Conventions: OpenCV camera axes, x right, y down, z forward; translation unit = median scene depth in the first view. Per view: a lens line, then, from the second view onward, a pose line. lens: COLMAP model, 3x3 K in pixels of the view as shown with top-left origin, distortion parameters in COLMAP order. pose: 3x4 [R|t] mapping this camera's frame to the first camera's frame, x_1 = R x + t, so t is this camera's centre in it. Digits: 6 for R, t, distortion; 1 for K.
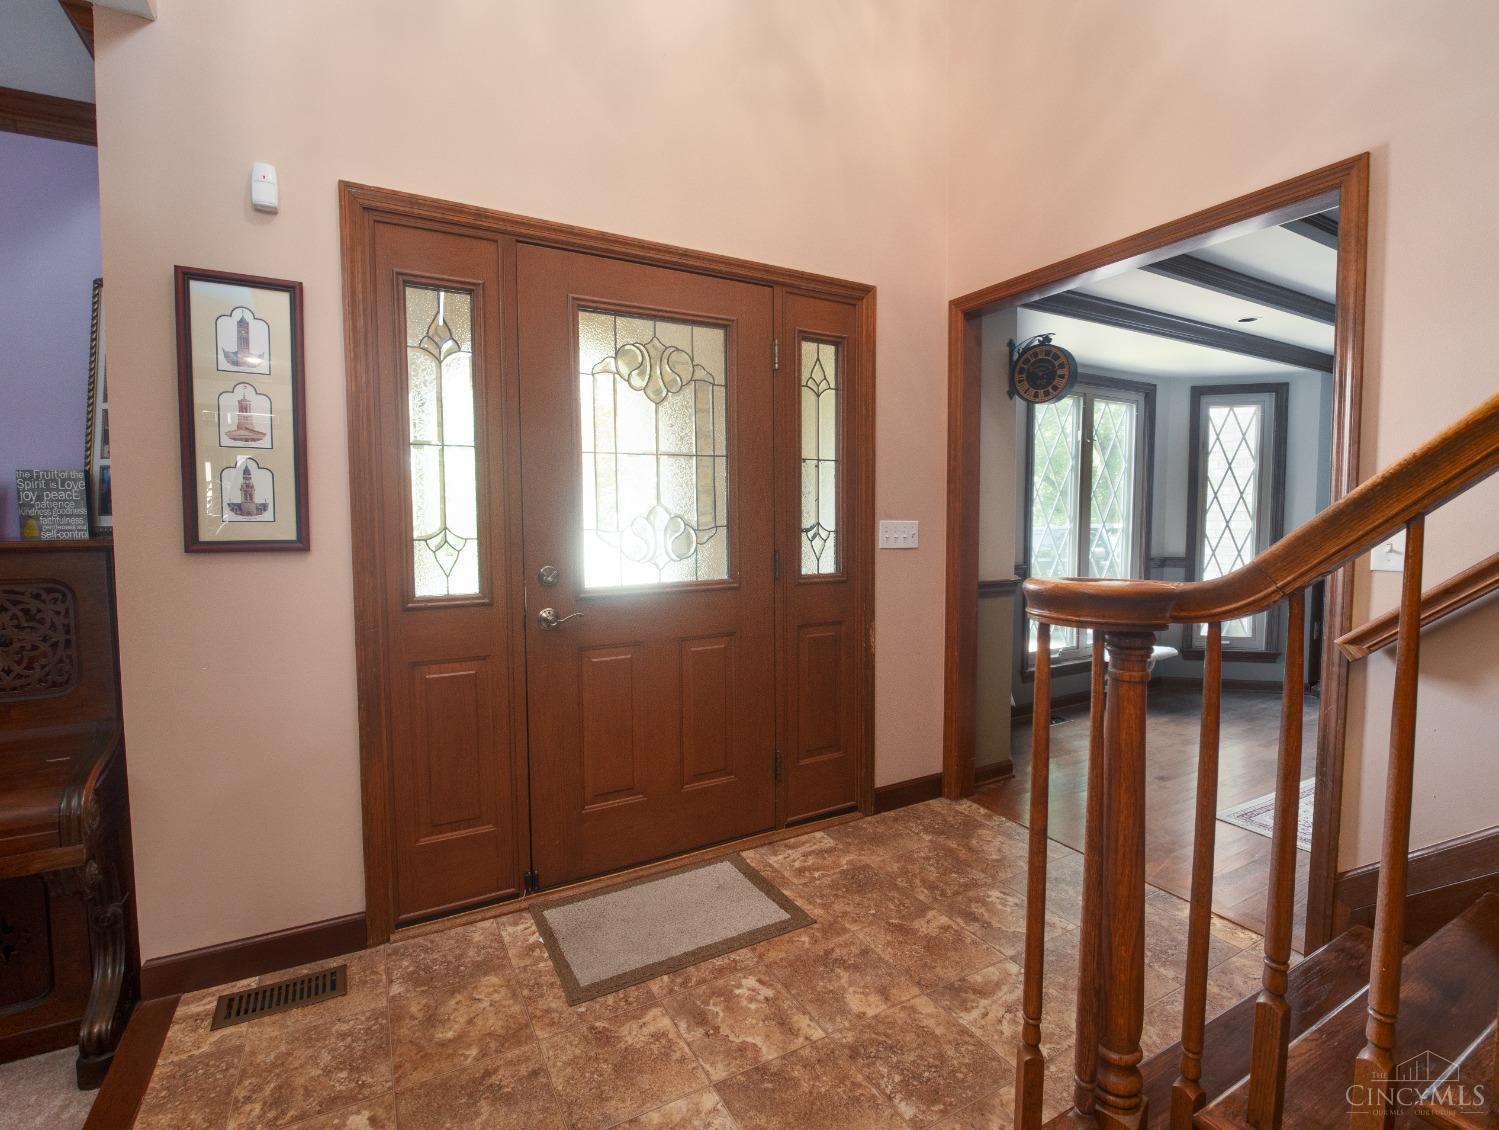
lens RADIAL K [[684.5, 0, 713.7], [0, 684.5, 563.1], [0, 0, 1]] dist [-0.002852, -0.000469]
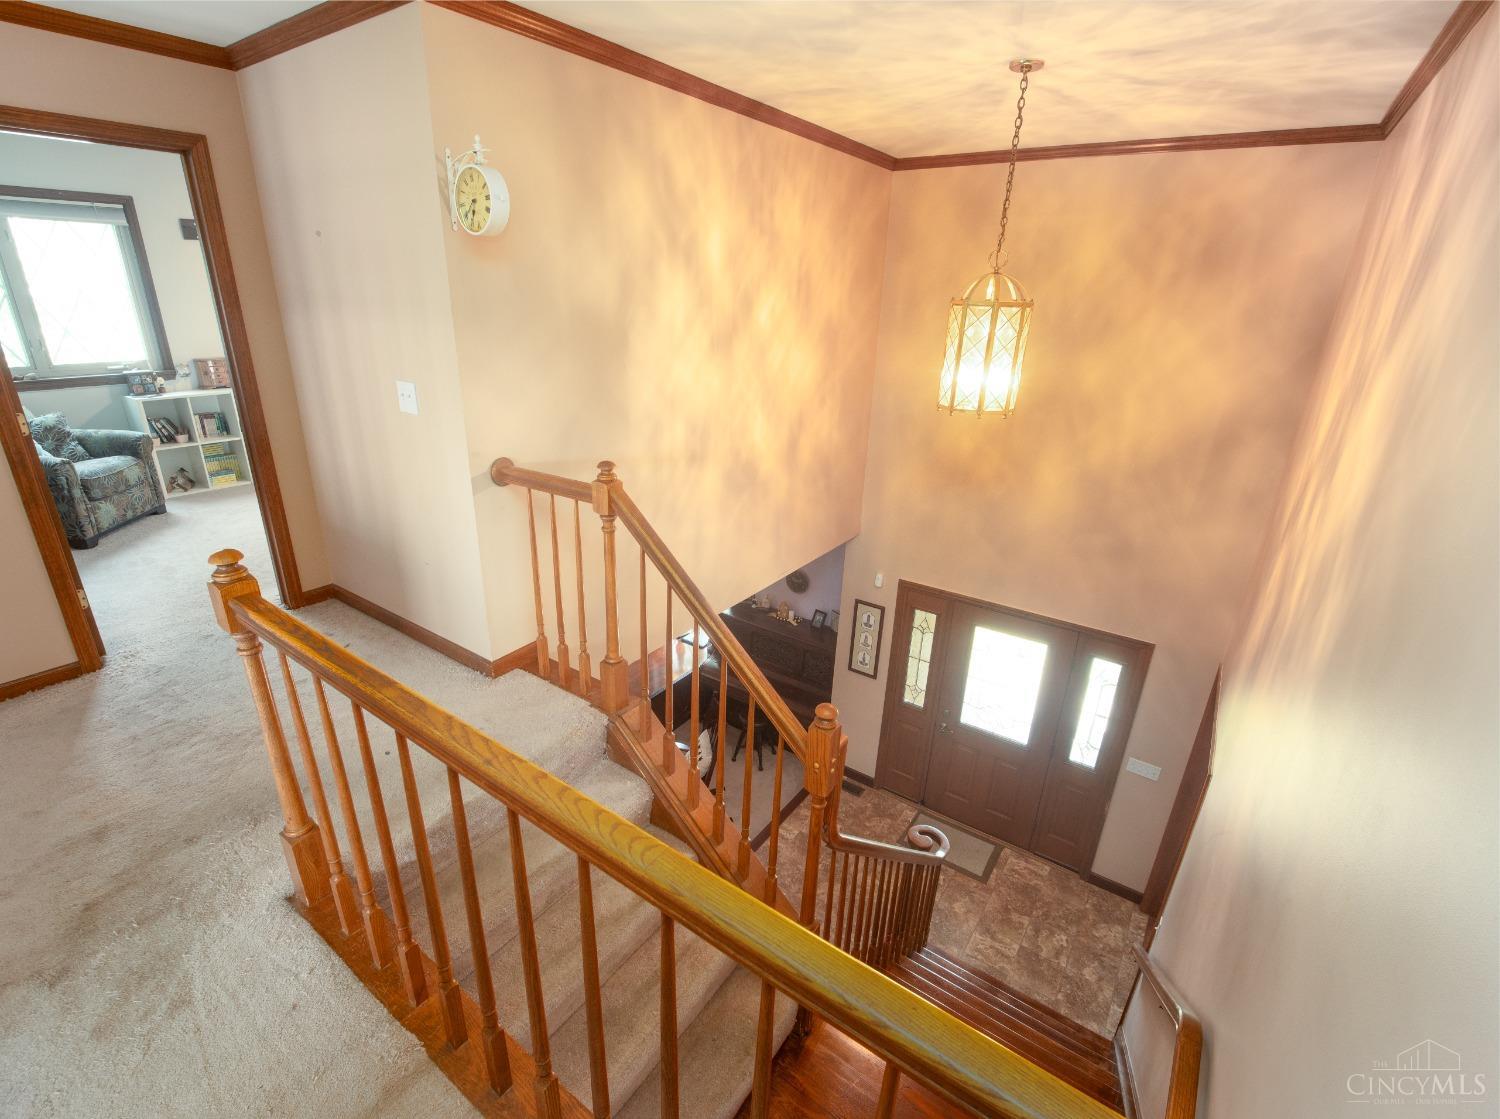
lens RADIAL K [[681.6, 0, 750.0], [0, 681.6, 559.5], [0, 0, 1]] dist [-0.017980, 0.000416]
pose [[0.459414, 0.344414, -0.818730, 1.447889], [-0.082550, 0.934328, 0.346721, -1.477153], [0.884378, -0.091702, 0.457675, -0.877038]]
